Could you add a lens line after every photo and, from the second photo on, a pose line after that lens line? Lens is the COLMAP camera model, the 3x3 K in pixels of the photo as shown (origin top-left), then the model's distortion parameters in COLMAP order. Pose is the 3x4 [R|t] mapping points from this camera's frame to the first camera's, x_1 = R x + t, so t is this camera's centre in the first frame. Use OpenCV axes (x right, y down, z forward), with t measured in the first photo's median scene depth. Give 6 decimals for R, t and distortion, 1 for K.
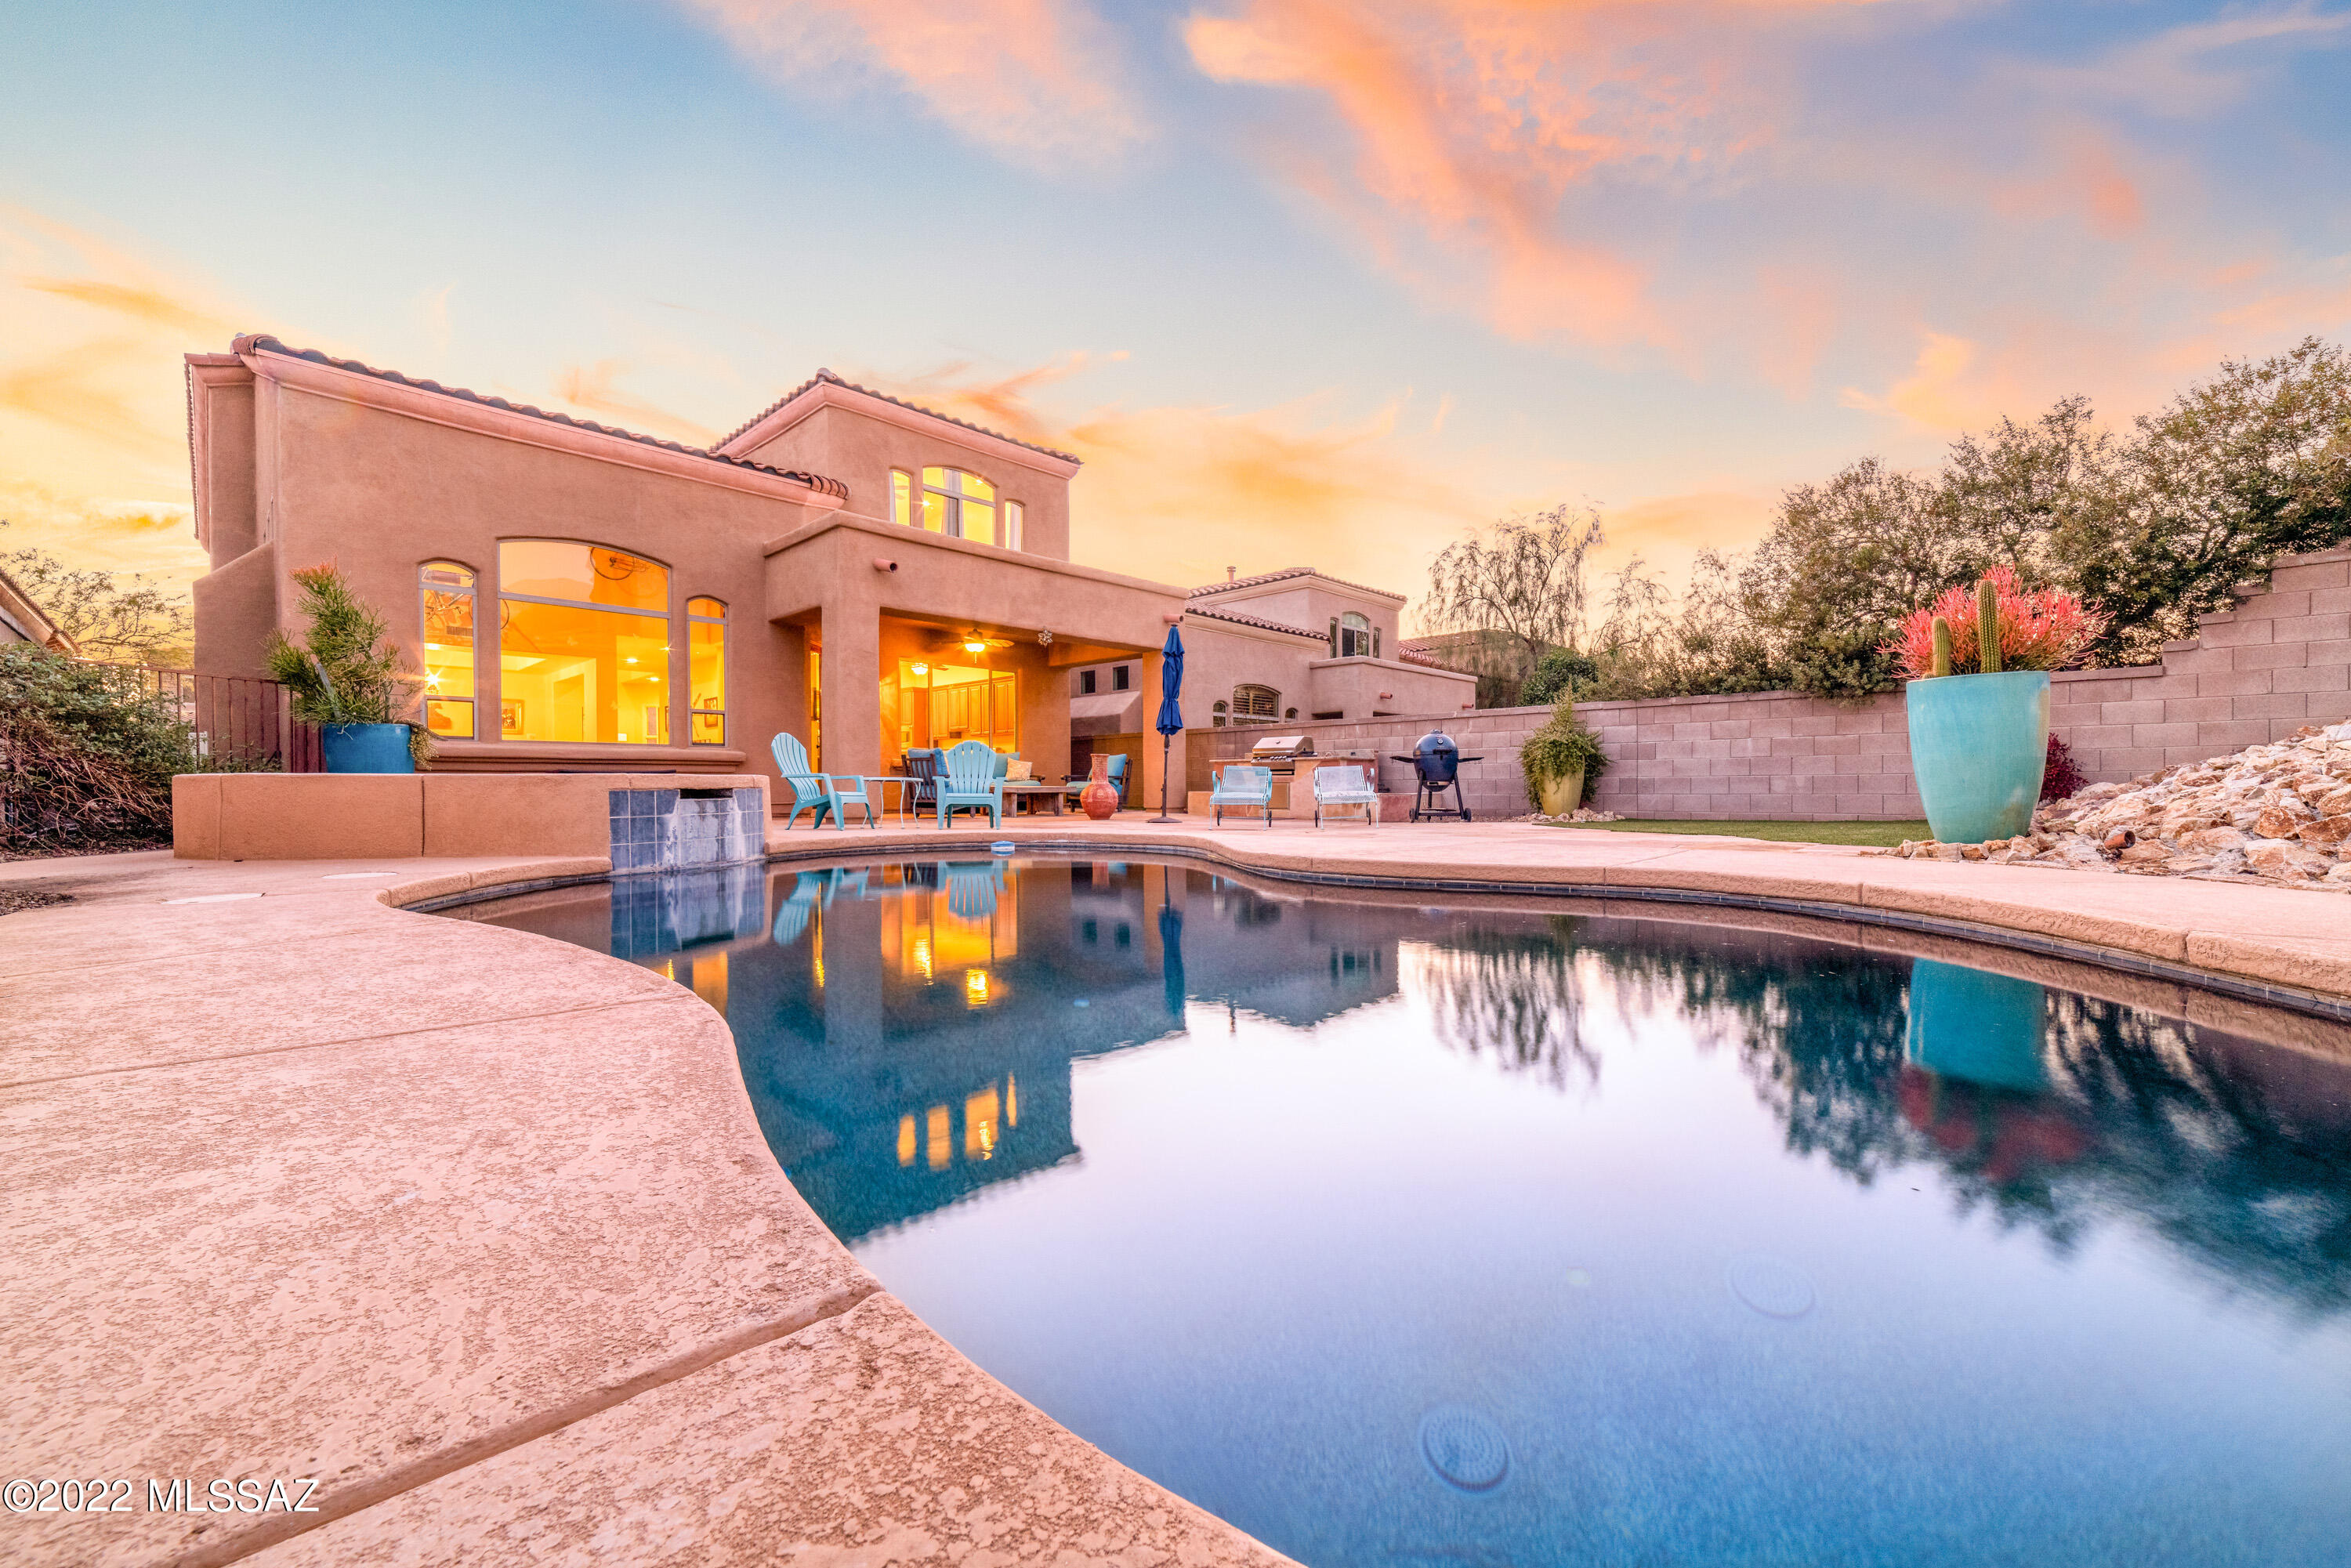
lens RADIAL K [[921.2, 0, 1170.2], [0, 921.2, 798.1], [0, 0, 1]] dist [-0.000418, -0.000156]
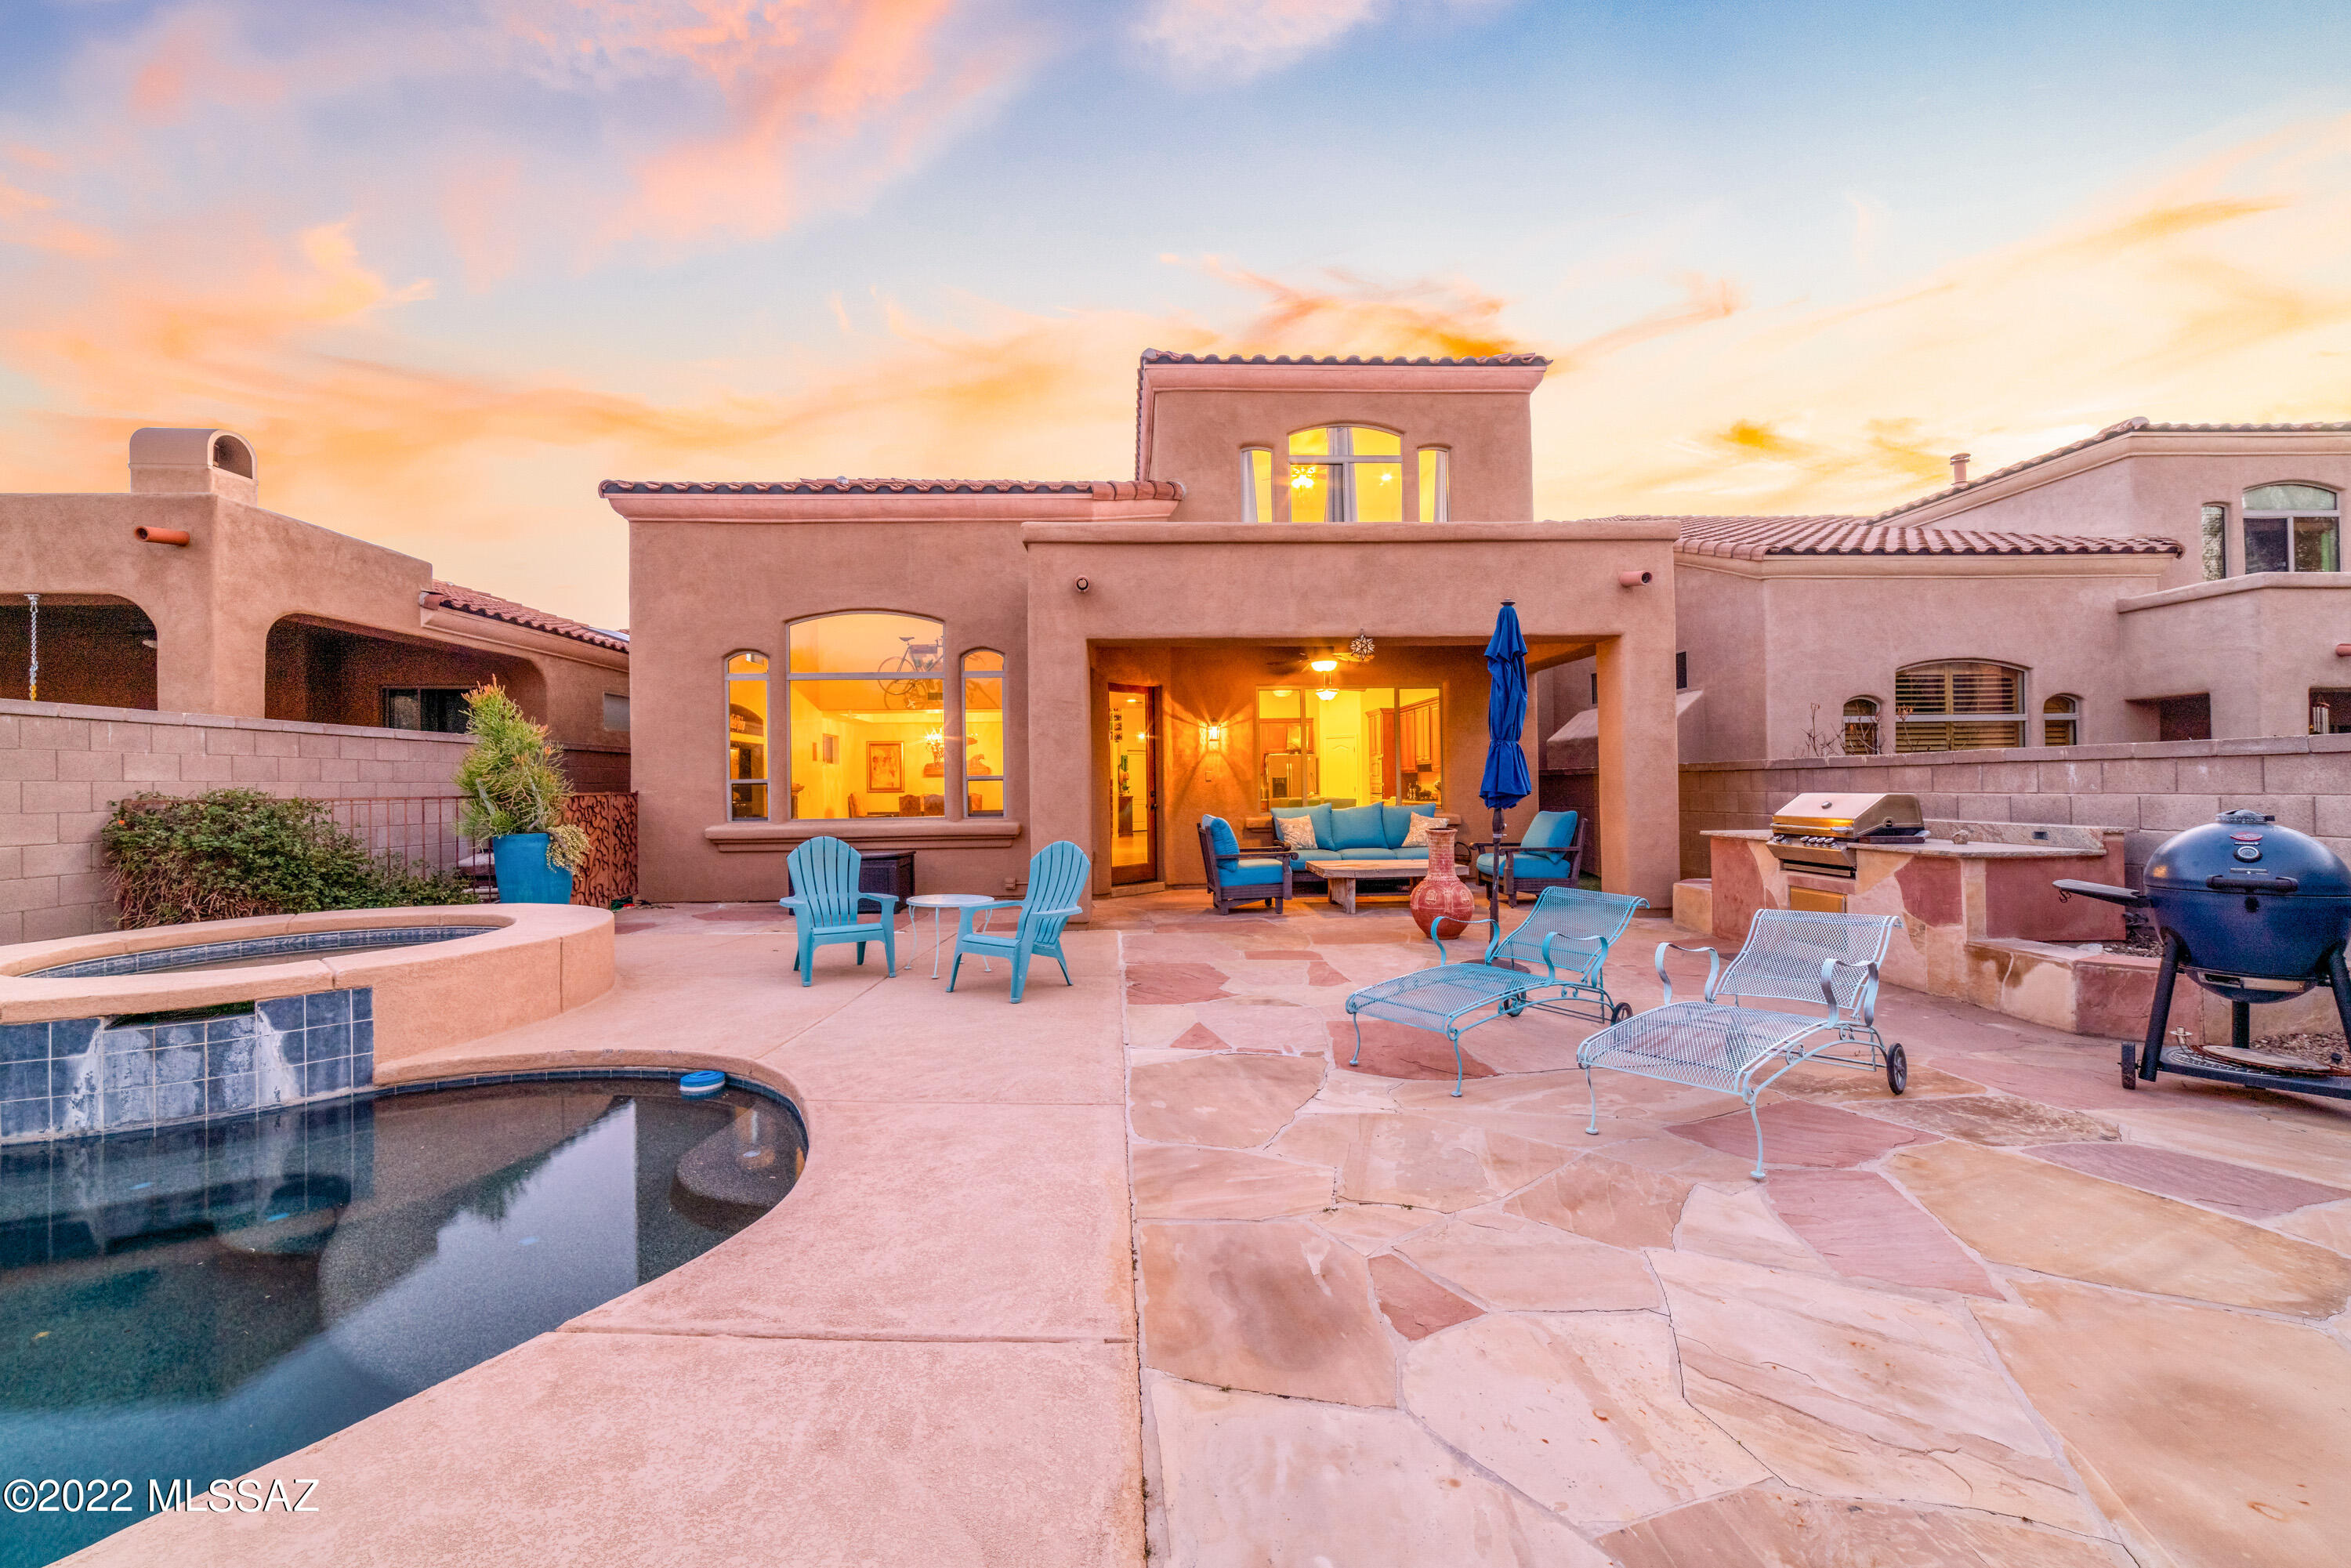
lens RADIAL K [[913.1, 0, 1163.7], [0, 913.1, 780.3], [0, 0, 1]] dist [-0.001152, 0.000668]
pose [[0.717143, -0.011191, -0.696836, 0.219956], [0.003625, 0.999917, -0.012328, -0.075513], [0.696917, 0.006315, 0.717124, 0.463014]]
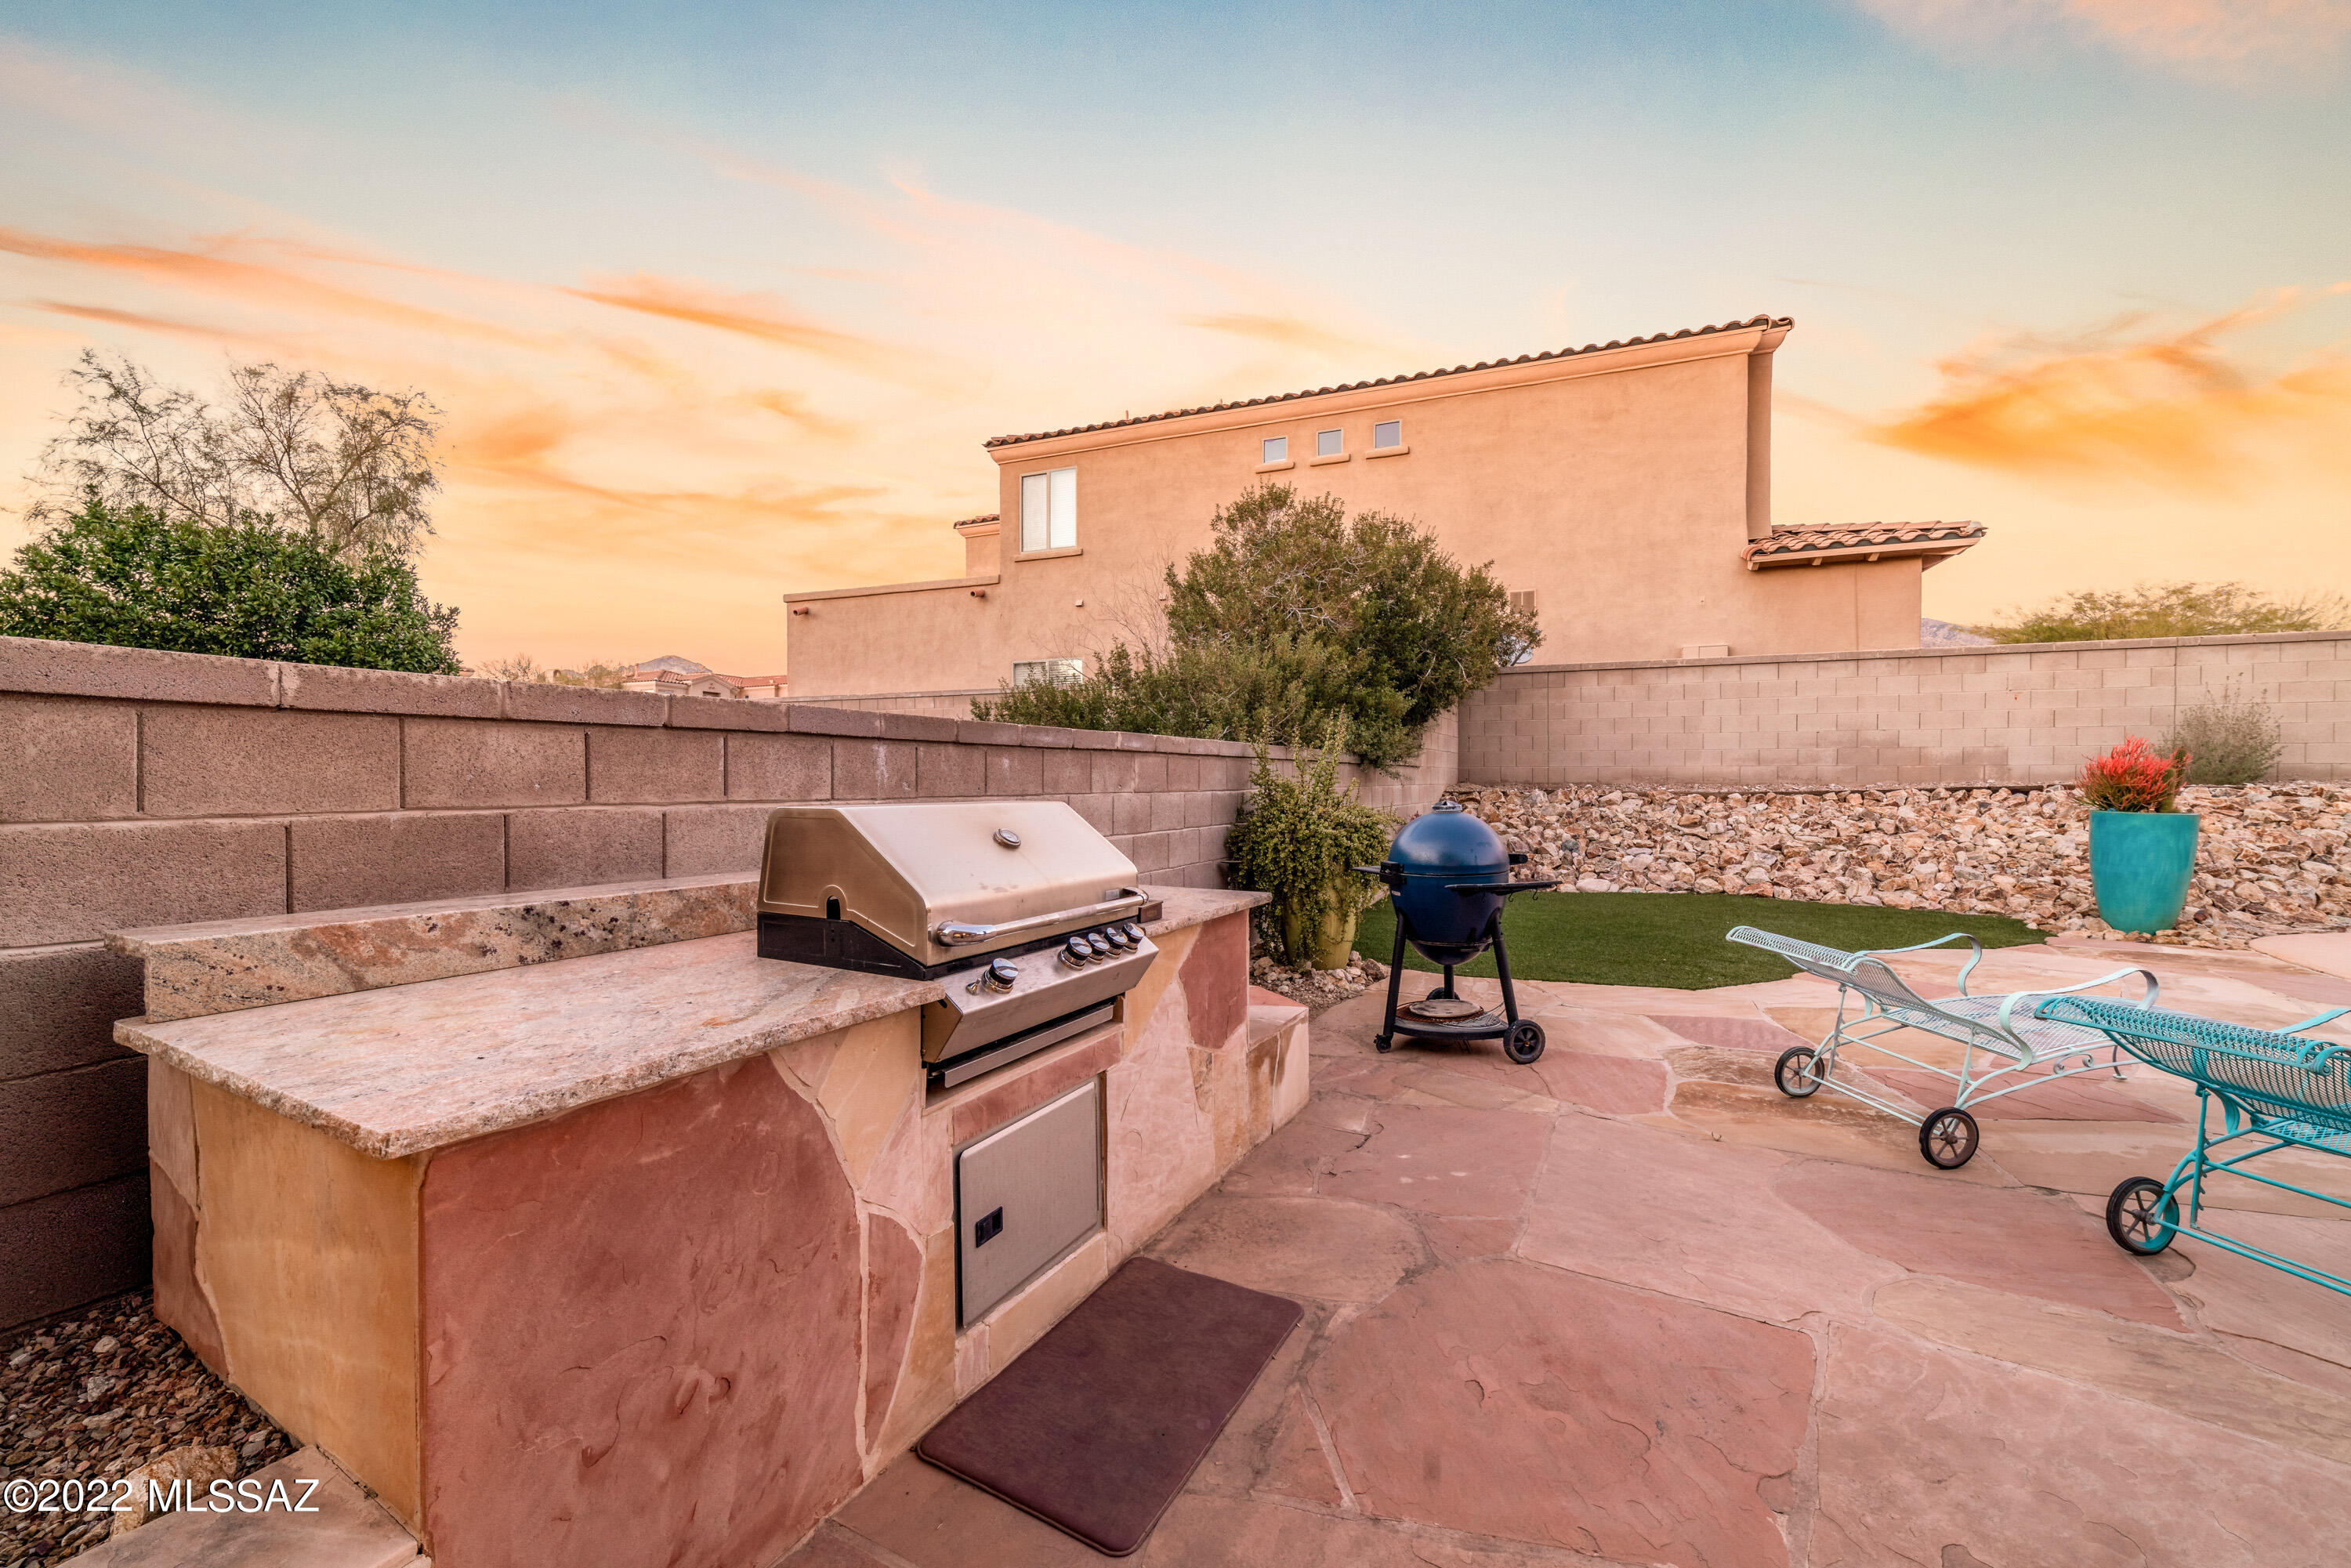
lens RADIAL K [[921.2, 0, 1170.2], [0, 921.2, 798.1], [0, 0, 1]] dist [-0.000418, -0.000156]
pose [[-0.268517, -0.015830, 0.963145, -0.045034], [0.011594, 0.999739, 0.019664, -0.077340], [-0.963205, 0.016446, -0.268263, 1.119272]]
